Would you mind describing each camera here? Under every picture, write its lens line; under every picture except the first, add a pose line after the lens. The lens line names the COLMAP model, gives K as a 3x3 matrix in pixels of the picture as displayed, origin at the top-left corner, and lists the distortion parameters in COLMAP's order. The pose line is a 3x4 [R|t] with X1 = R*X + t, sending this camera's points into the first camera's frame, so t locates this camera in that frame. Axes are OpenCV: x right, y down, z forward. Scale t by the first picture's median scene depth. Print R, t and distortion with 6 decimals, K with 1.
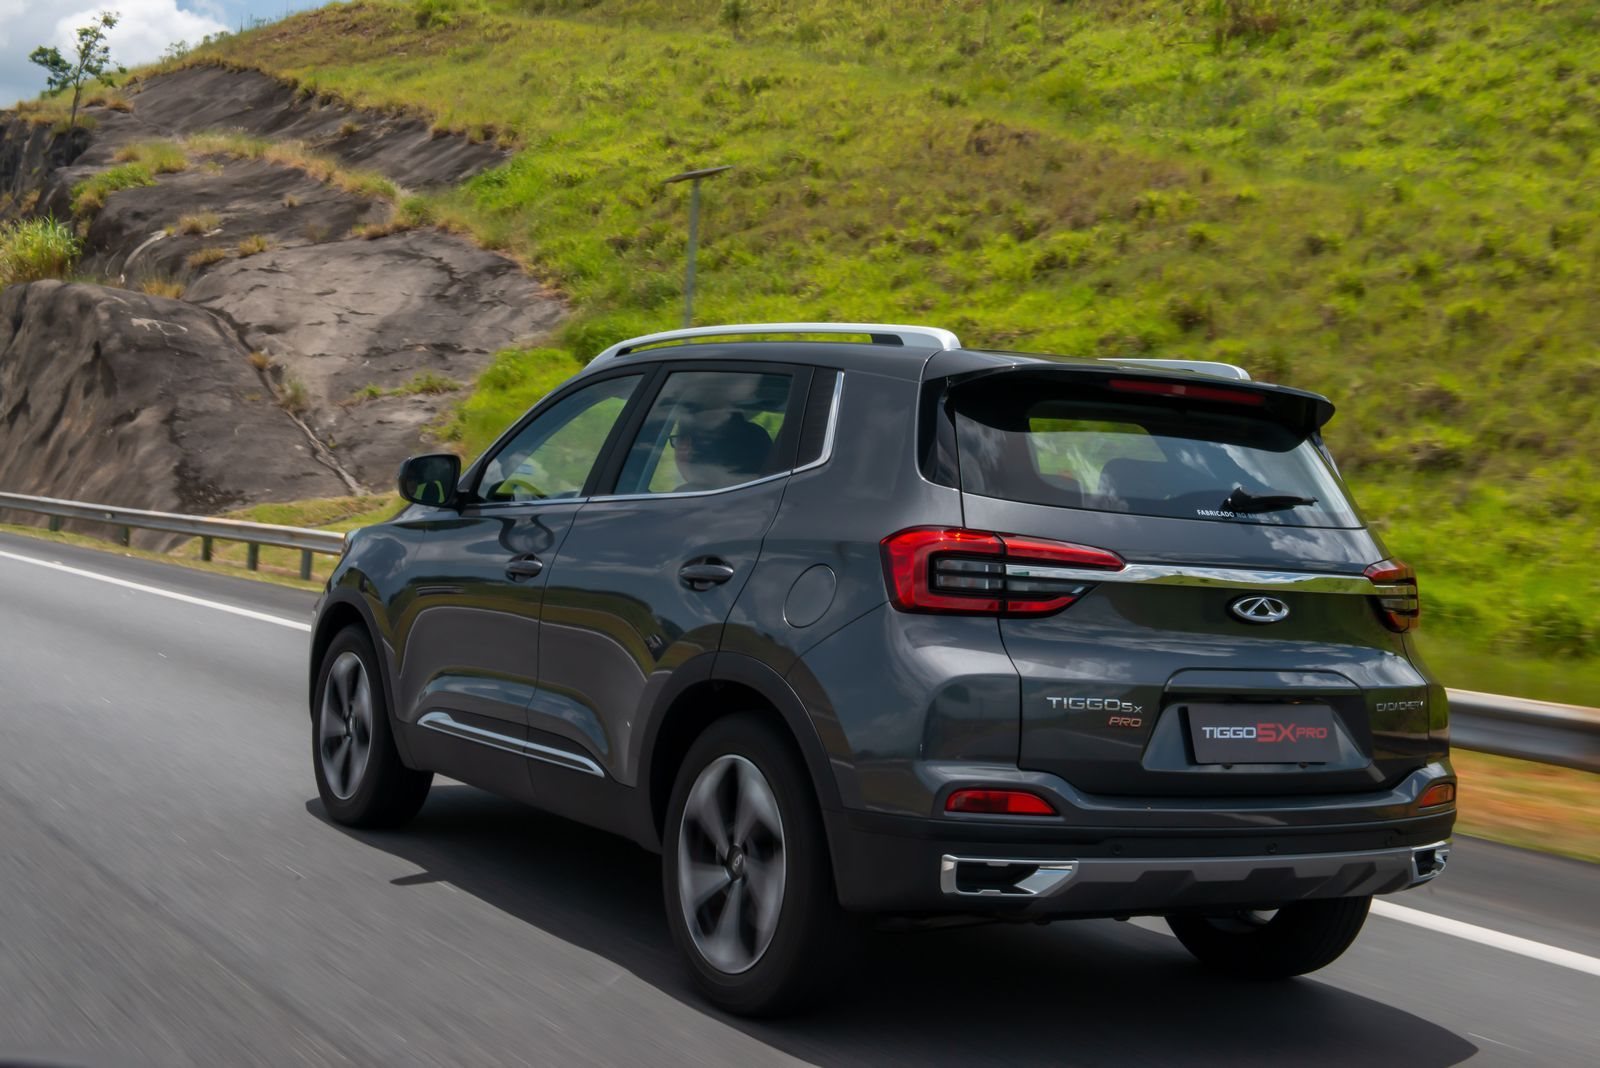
lens RADIAL K [[2196.5, 0, 791.6], [0, 2196.5, 514.7], [0, 0, 1]] dist [0.190510, -0.007370]
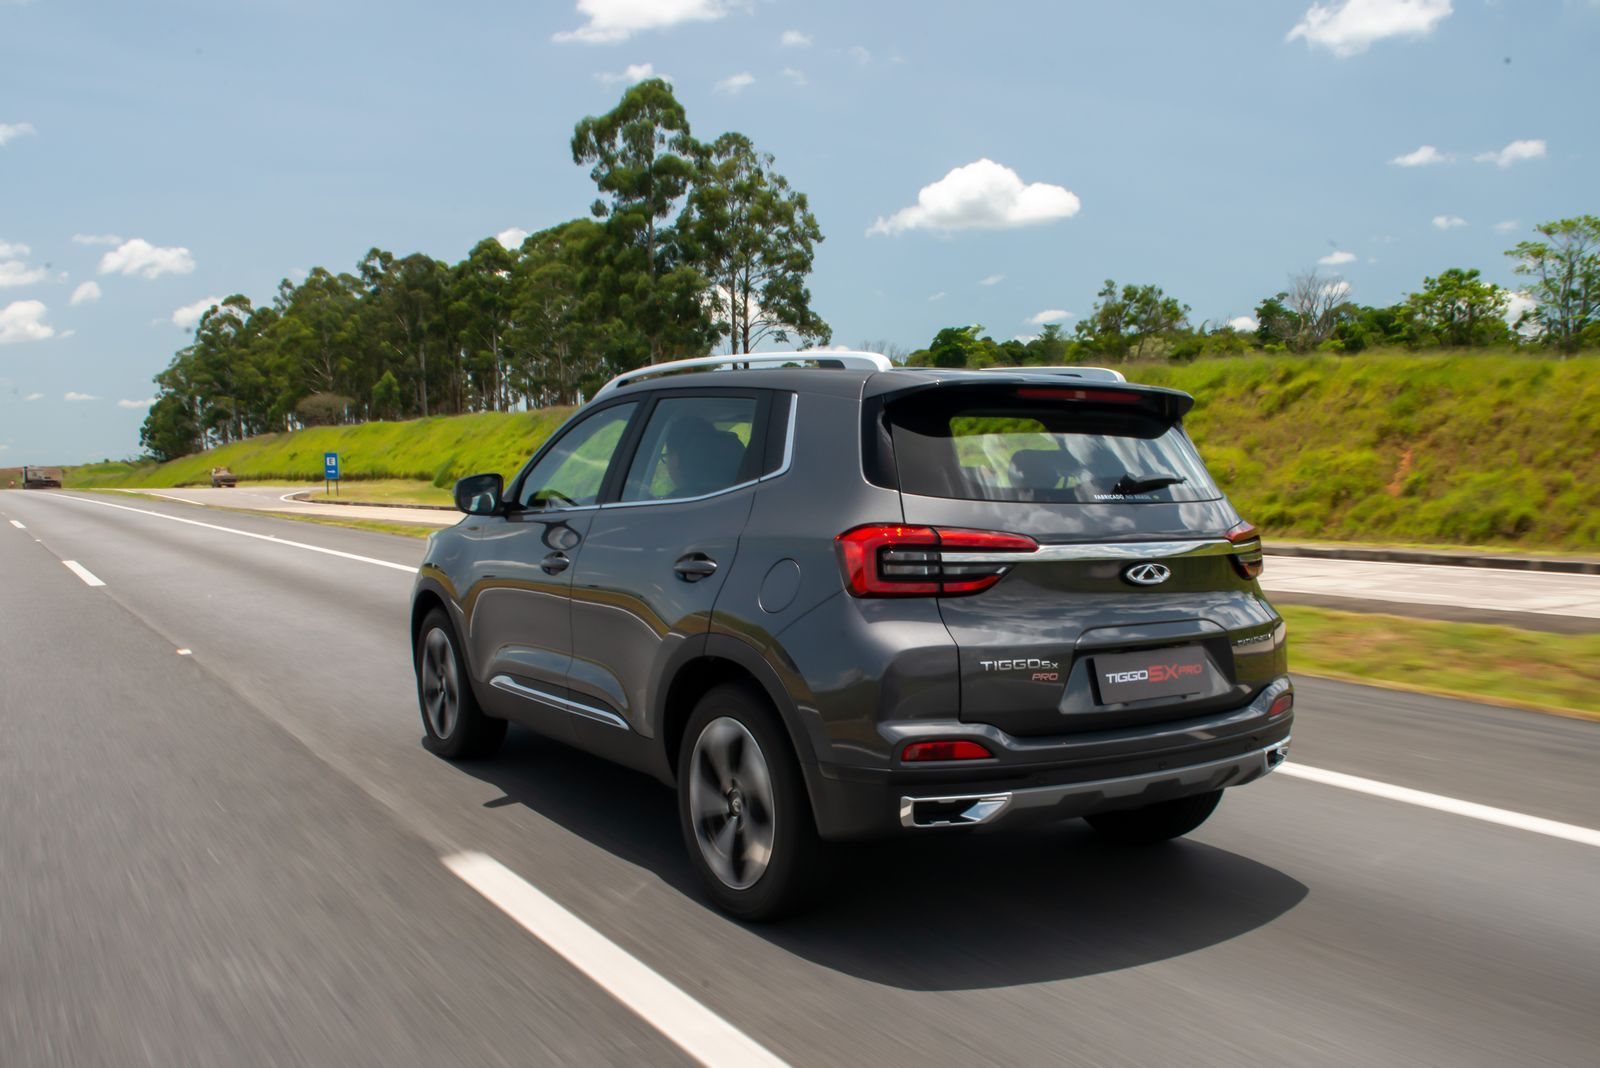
lens RADIAL K [[1417.0, 0, 849.9], [0, 1417.0, 659.0], [0, 0, 1]] dist [-0.002925, -0.002355]
pose [[0.997216, -0.064127, 0.038060, 0.014548], [0.058509, 0.989275, 0.133834, -0.024851], [-0.046235, -0.131235, 0.990273, 0.224778]]
